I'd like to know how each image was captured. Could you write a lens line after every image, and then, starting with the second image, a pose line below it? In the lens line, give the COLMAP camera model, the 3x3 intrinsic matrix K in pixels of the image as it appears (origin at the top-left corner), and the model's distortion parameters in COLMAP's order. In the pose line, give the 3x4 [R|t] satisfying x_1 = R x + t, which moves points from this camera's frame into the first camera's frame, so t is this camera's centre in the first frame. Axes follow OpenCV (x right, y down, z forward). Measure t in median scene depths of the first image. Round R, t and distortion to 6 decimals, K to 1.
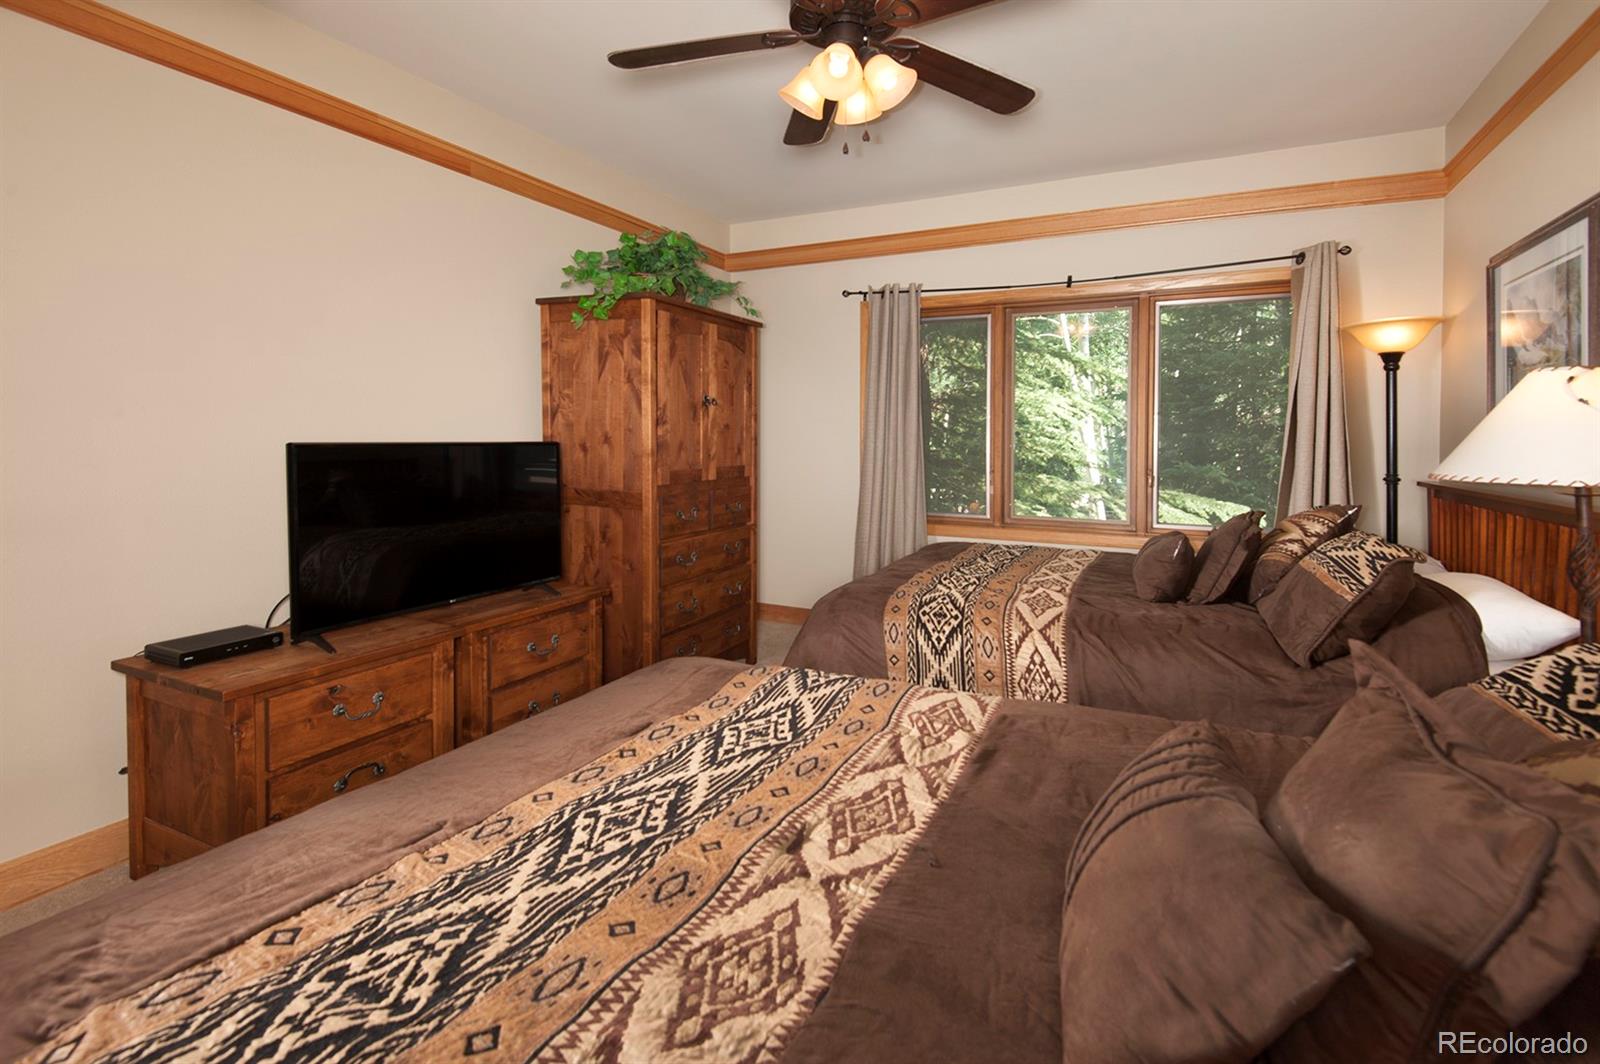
lens RADIAL K [[742.8, 0, 808.7], [0, 742.8, 442.5], [0, 0, 1]] dist [0.002847, -0.000042]
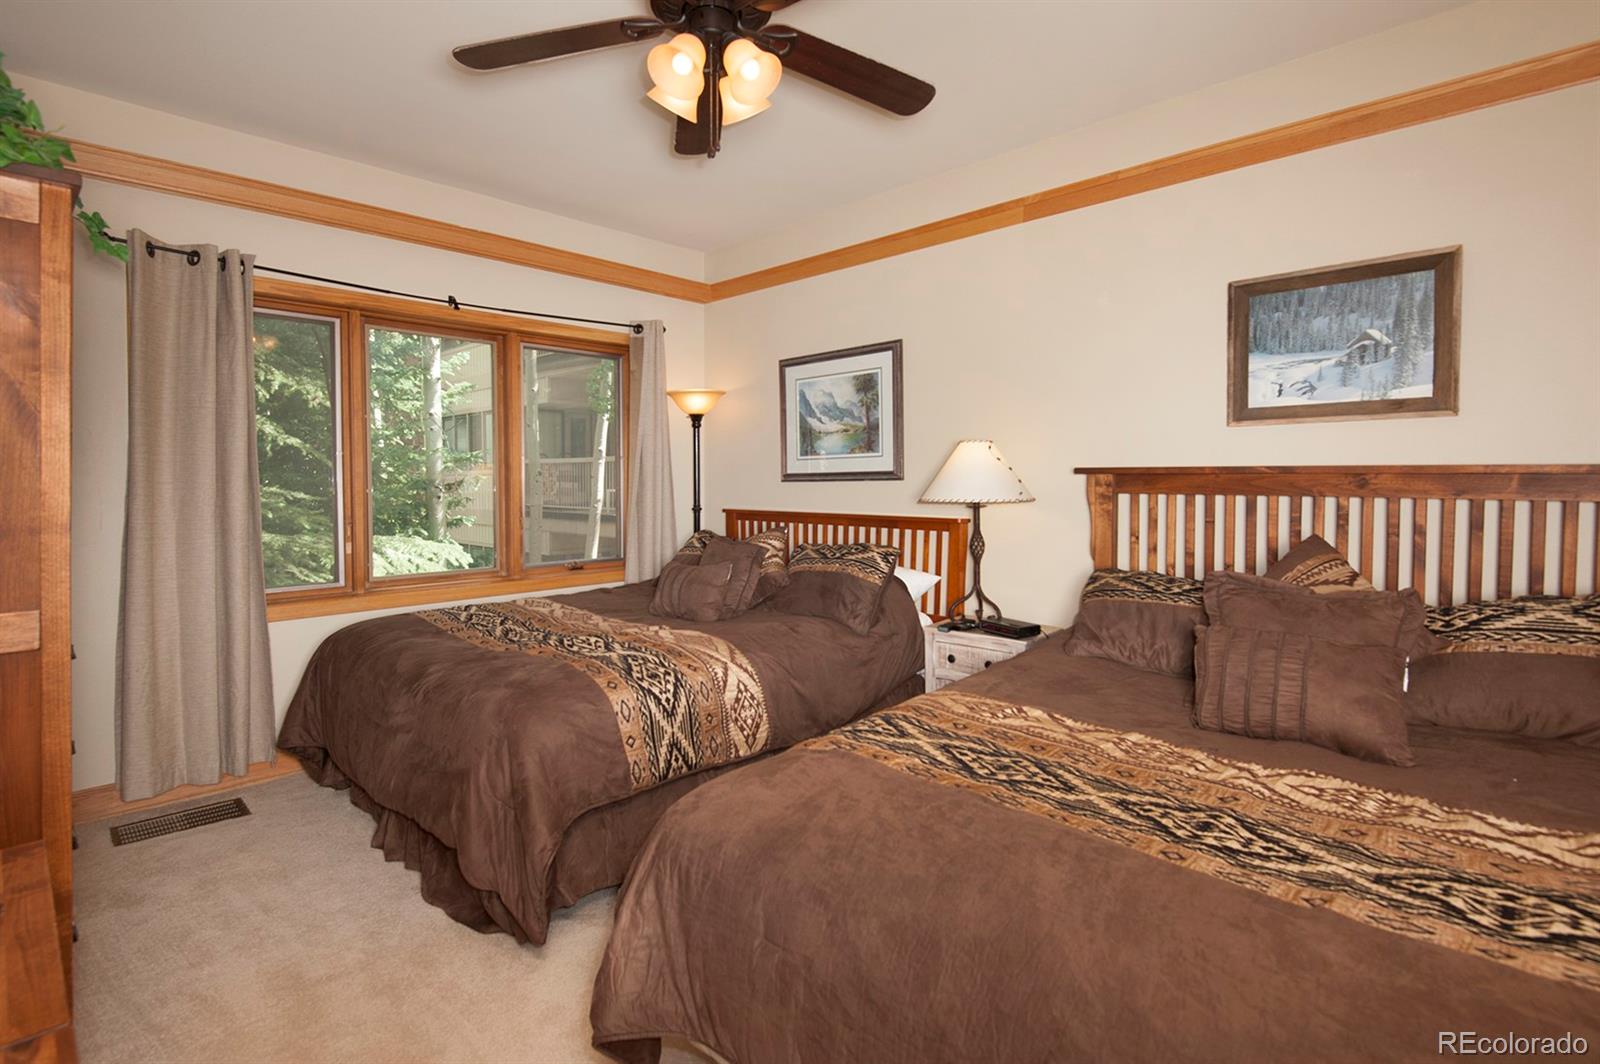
lens RADIAL K [[779.5, 0, 803.2], [0, 779.5, 495.8], [0, 0, 1]] dist [0.001529, -0.000200]
pose [[0.297005, -0.030132, 0.954400, -0.678453], [0.011112, 0.999543, 0.028099, -0.014811], [-0.954811, 0.002260, 0.297204, 0.536073]]
